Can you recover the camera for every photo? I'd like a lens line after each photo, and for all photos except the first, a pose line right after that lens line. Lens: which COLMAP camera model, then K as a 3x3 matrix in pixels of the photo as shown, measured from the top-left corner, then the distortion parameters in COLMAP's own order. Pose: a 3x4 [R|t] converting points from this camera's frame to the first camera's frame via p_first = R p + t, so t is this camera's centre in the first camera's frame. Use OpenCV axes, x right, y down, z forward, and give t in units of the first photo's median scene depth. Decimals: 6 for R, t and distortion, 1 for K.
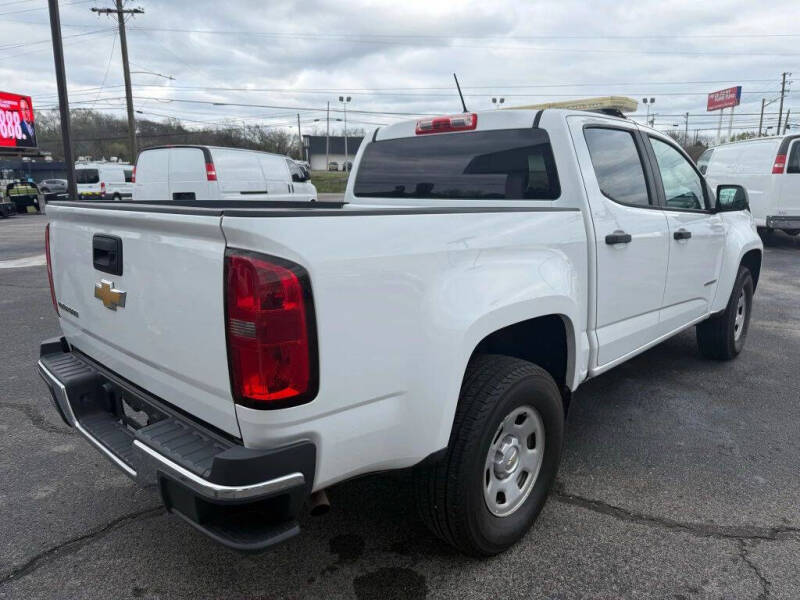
lens RADIAL K [[564.1, 0, 399.3], [0, 564.1, 300.5], [0, 0, 1]] dist [0.051778, -0.073749]
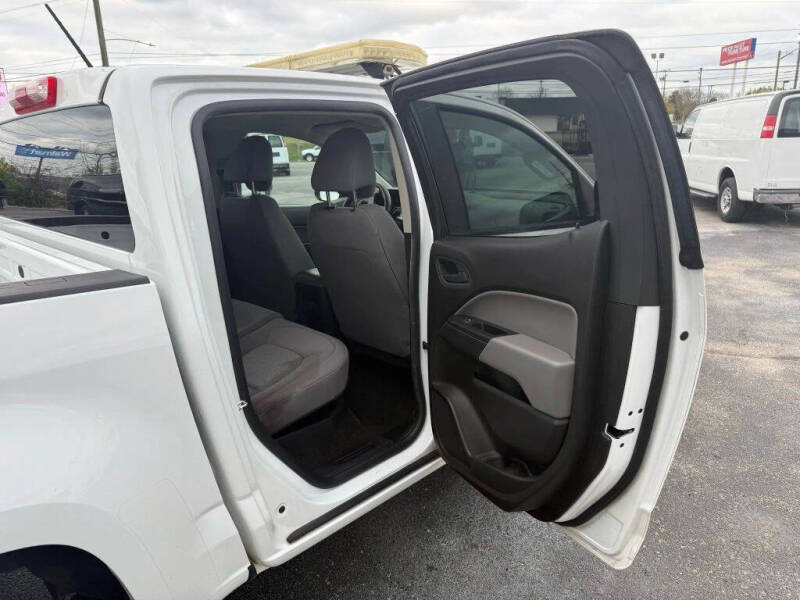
lens RADIAL K [[580.2, 0, 400.8], [0, 580.2, 299.7], [0, 0, 1]] dist [-0.006223, -0.005965]
pose [[0.999707, -0.020929, -0.012152, 0.311073], [0.021526, 0.998454, 0.051239, -0.095556], [0.011061, -0.051486, 0.998612, 0.304863]]
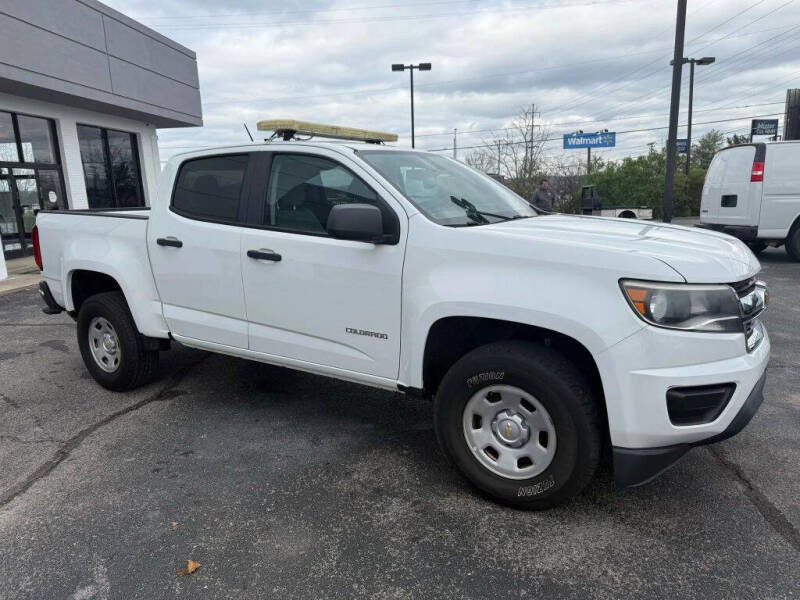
lens RADIAL K [[564.1, 0, 399.6], [0, 564.1, 299.6], [0, 0, 1]] dist [0.051778, -0.073749]
pose [[0.172698, 0.184363, -0.967567, 1.166391], [-0.177666, 0.972045, 0.153505, -0.181044], [0.968819, 0.145394, 0.200625, 0.815528]]
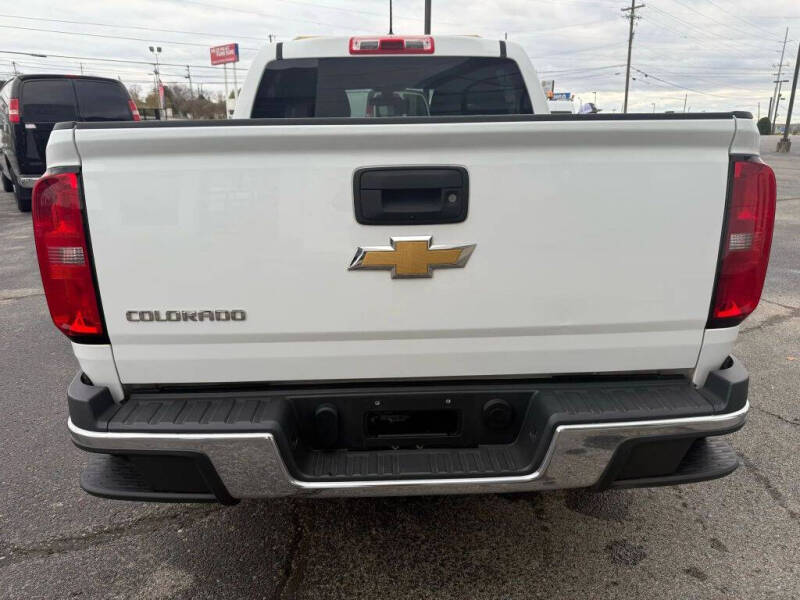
lens RADIAL K [[564.1, 0, 404.8], [0, 564.1, 299.5], [0, 0, 1]] dist [0.051778, -0.073749]
pose [[0.689091, -0.210572, 0.693407, -0.720739], [0.158070, 0.977488, 0.139755, -0.041046], [-0.707225, 0.013303, 0.706863, 0.396420]]
